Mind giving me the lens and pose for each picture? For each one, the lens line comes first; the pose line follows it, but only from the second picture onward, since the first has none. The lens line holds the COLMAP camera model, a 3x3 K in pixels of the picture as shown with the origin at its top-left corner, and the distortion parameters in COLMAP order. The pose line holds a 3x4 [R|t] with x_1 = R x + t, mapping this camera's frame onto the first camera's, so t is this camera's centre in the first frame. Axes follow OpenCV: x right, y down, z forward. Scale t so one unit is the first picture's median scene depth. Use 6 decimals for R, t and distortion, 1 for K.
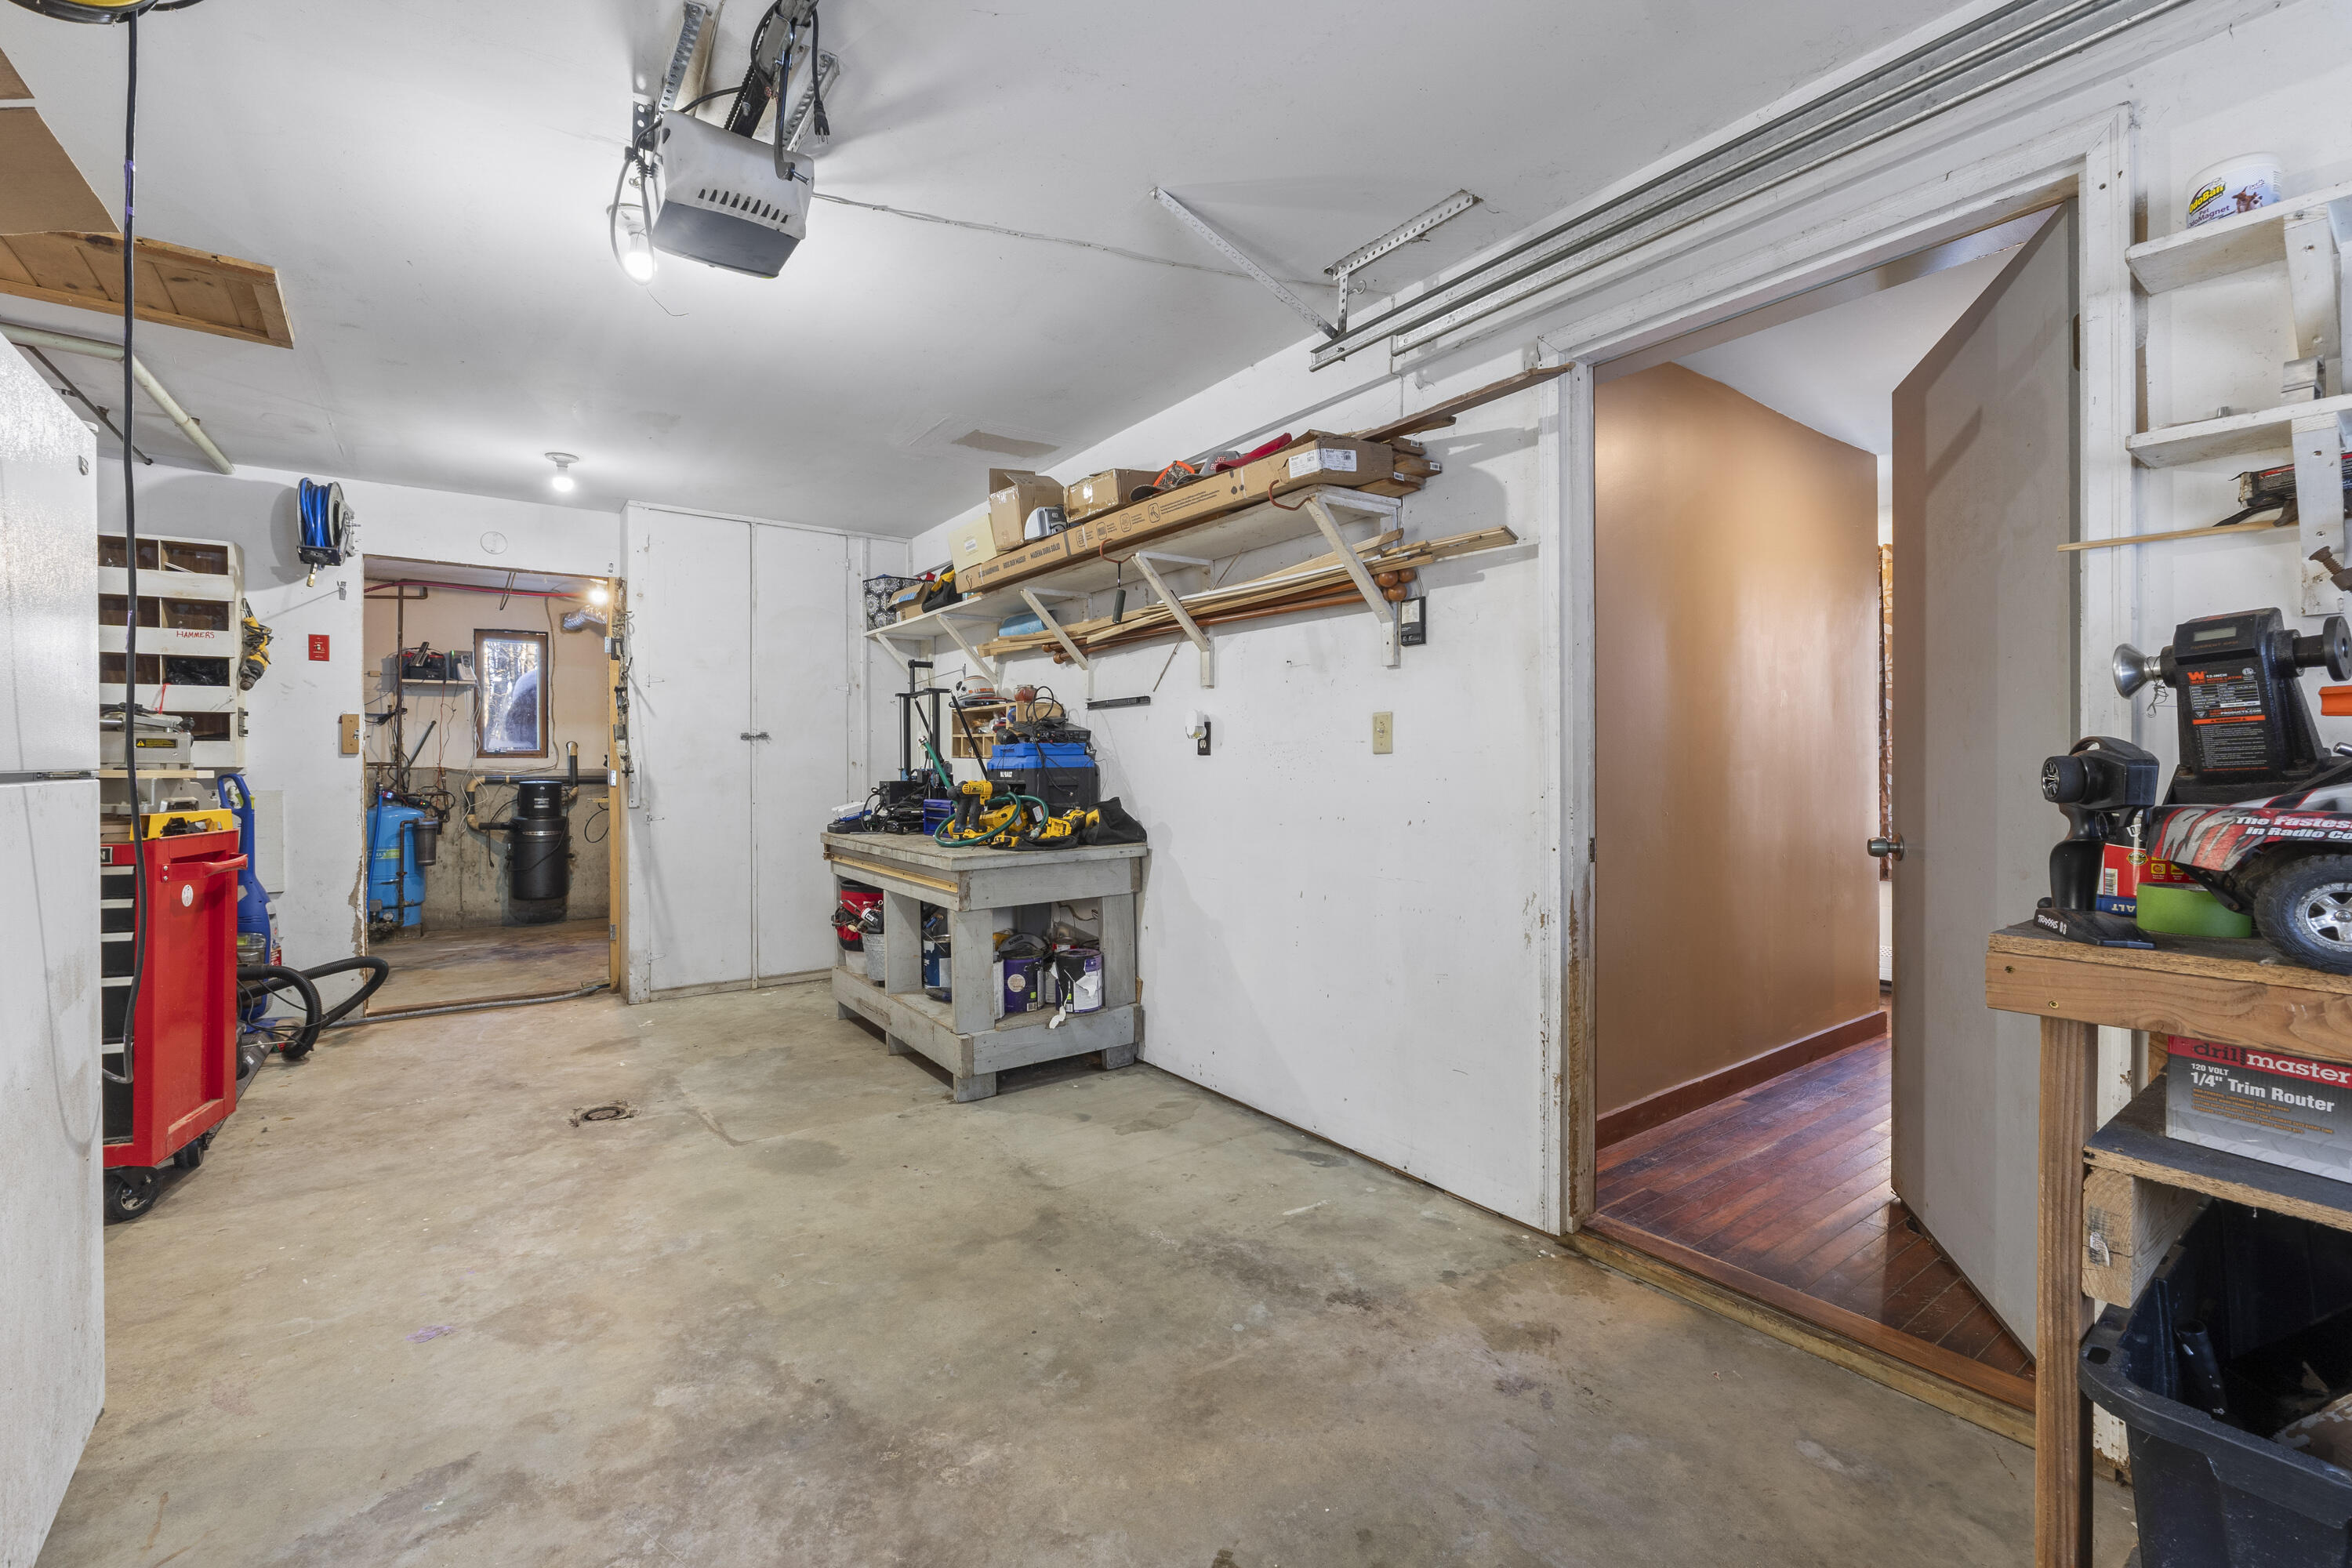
lens RADIAL K [[988.9, 0, 1178.8], [0, 988.9, 769.8], [0, 0, 1]] dist [-0.008634, 0.000102]
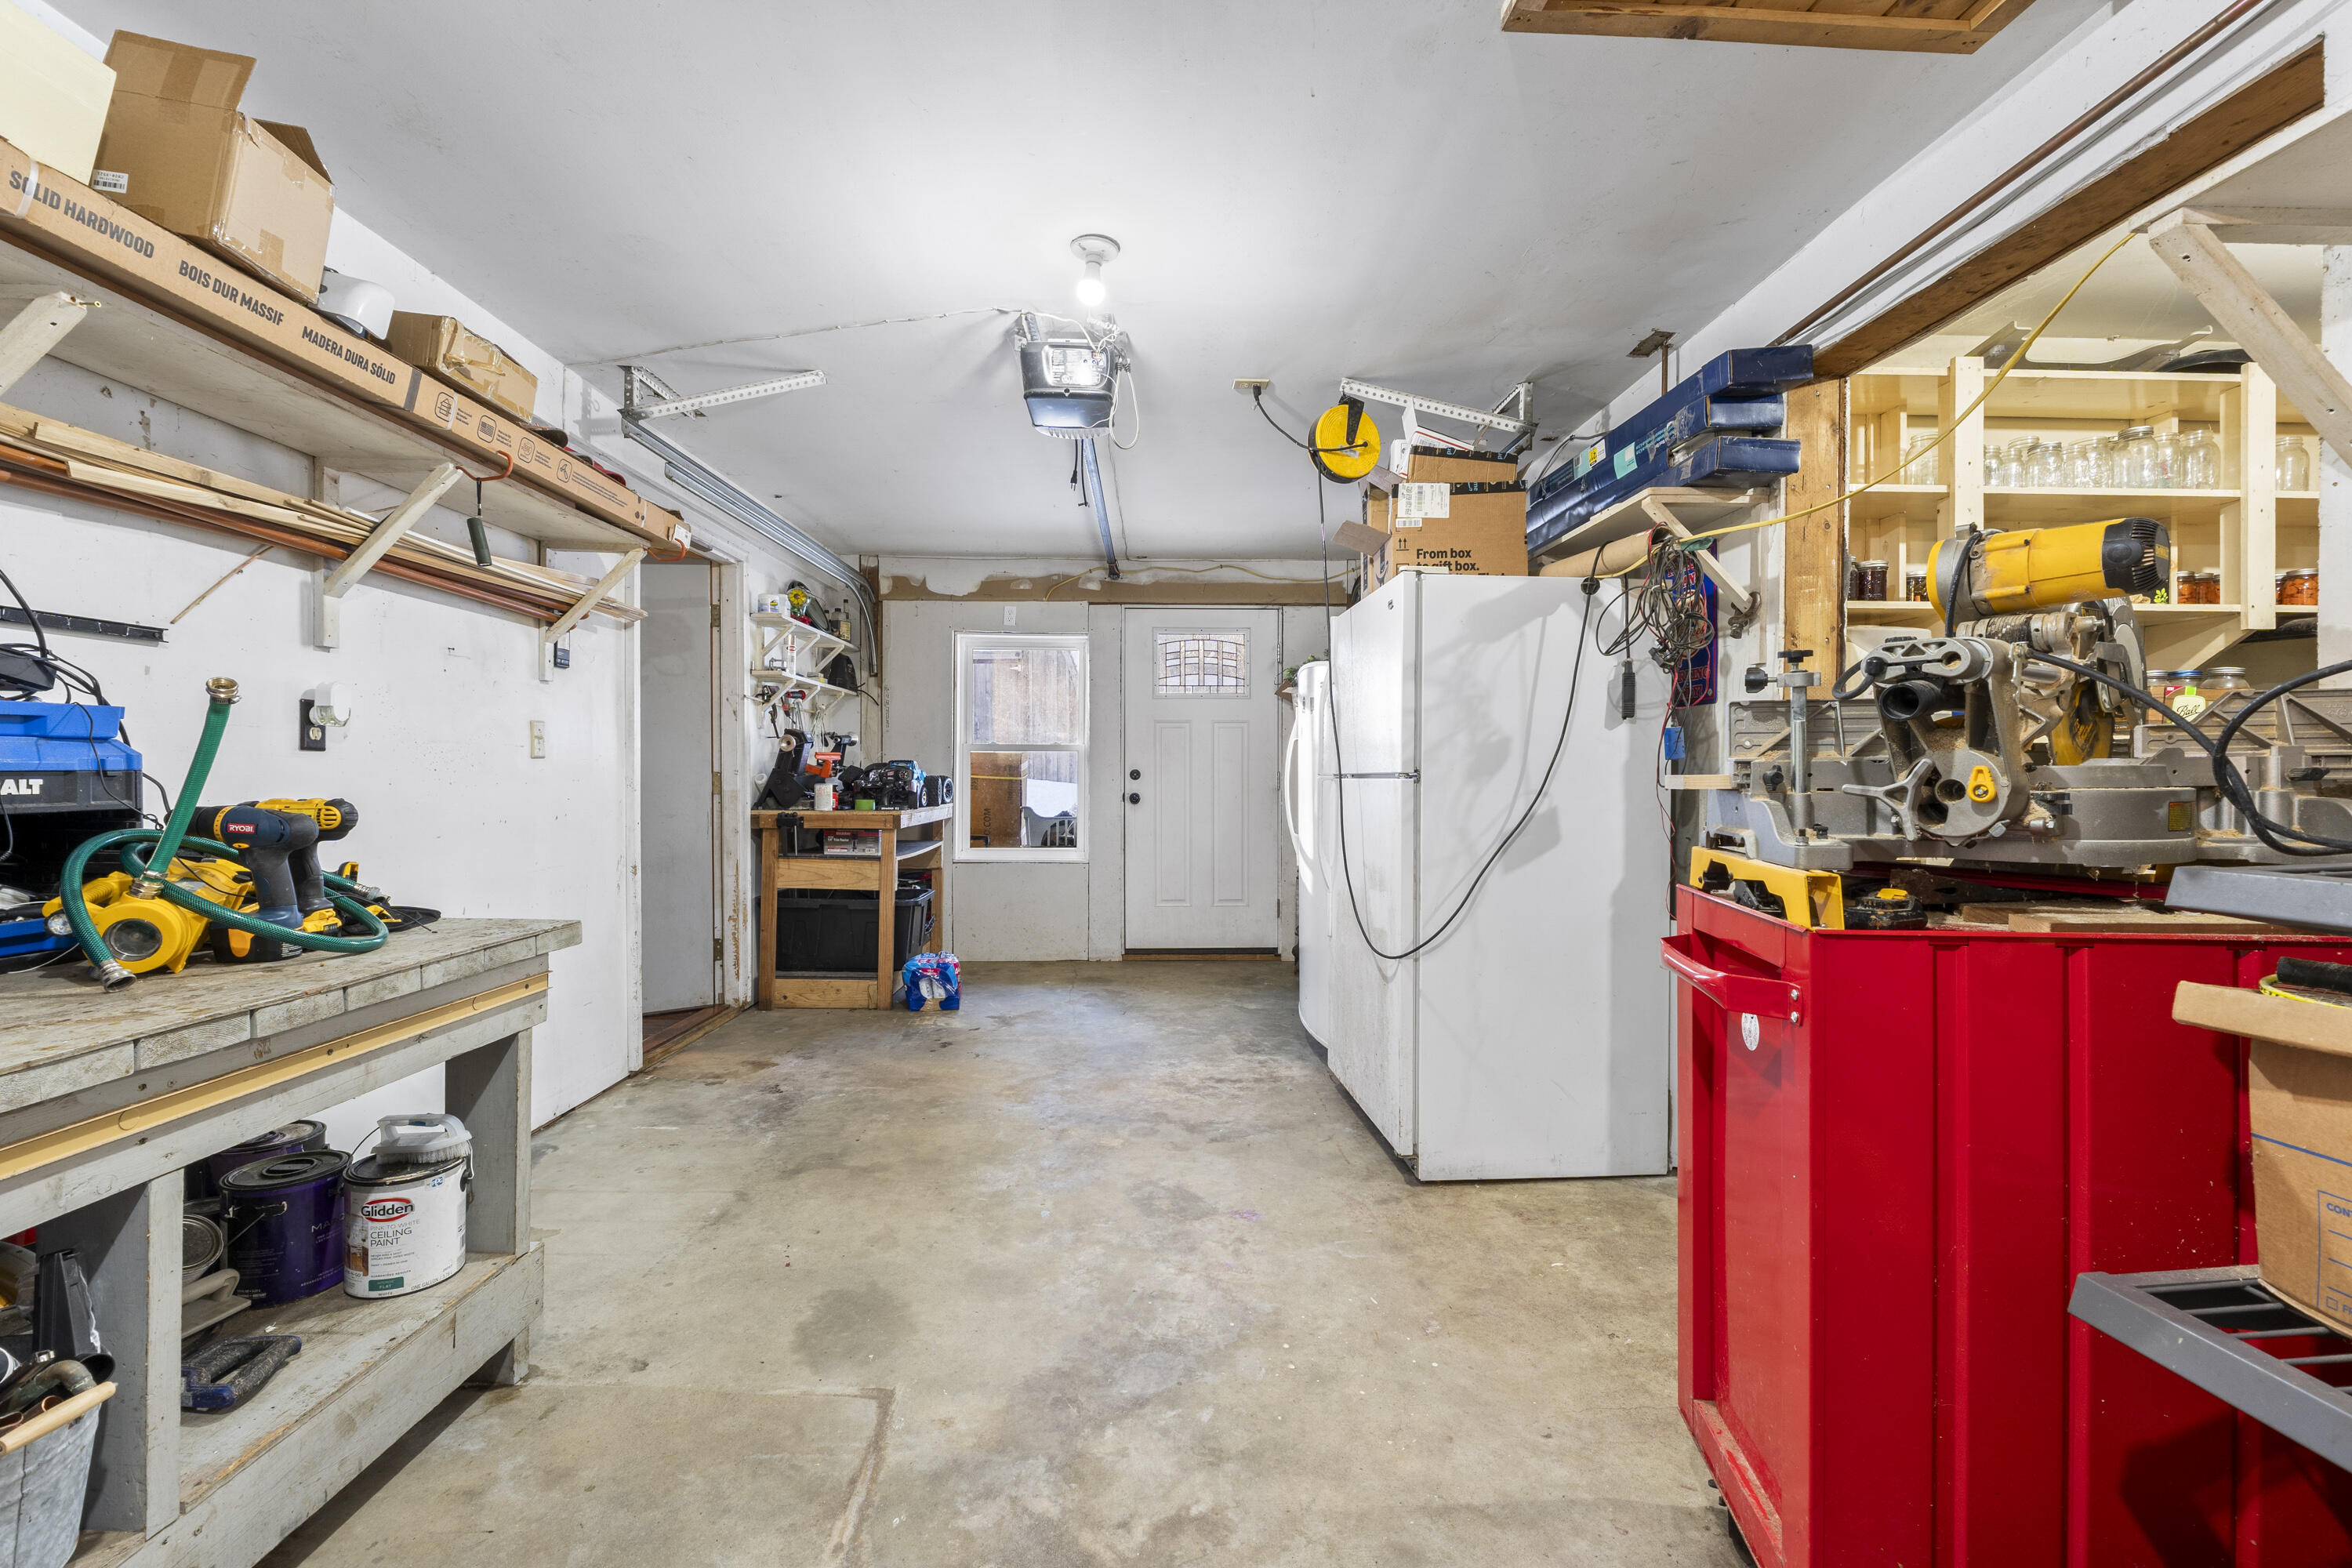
lens RADIAL K [[988.9, 0, 1186.8], [0, 988.9, 783.3], [0, 0, 1]] dist [-0.008634, 0.000102]
pose [[-0.830194, -0.006324, 0.557439, -0.926762], [-0.000035, 0.999936, 0.011291, -0.000697], [-0.557475, 0.009354, -0.830141, 1.382927]]
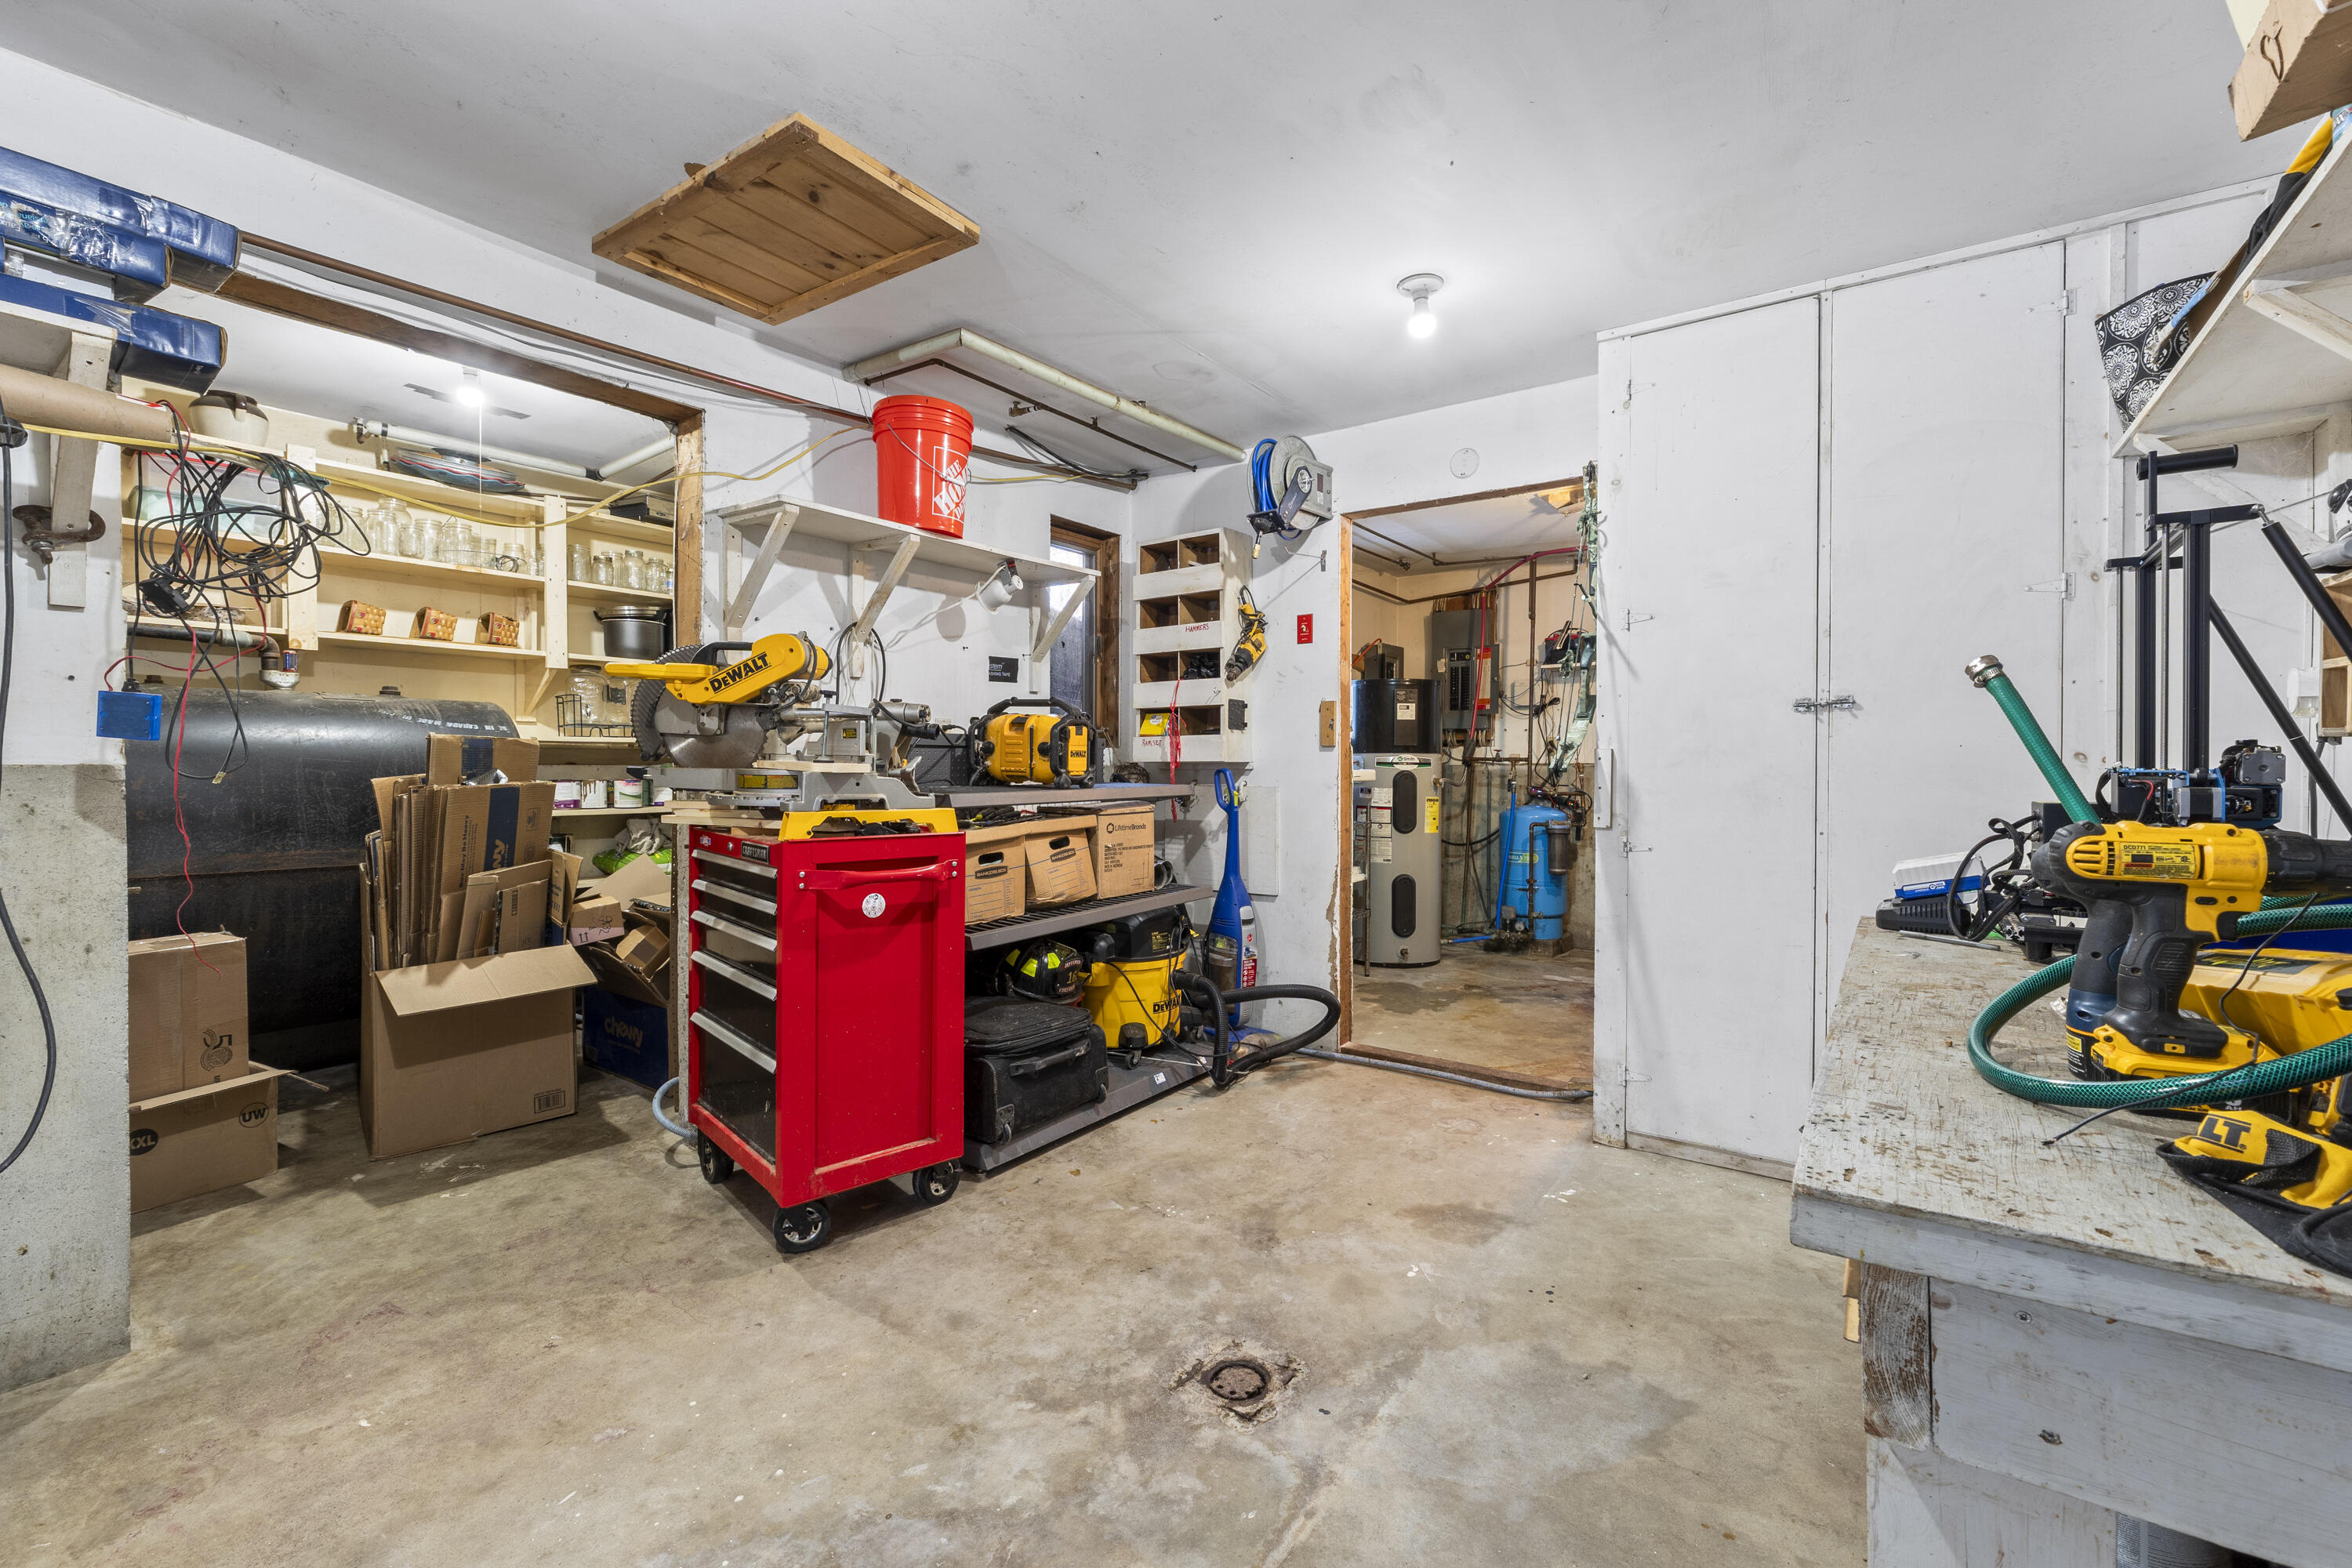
lens RADIAL K [[988.9, 0, 1171.9], [0, 988.9, 771.7], [0, 0, 1]] dist [-0.008634, 0.000102]
pose [[0.310073, 0.010856, -0.950651, -0.074309], [-0.006830, 0.999934, 0.009191, -0.001695], [0.950688, 0.003643, 0.310127, 0.861932]]
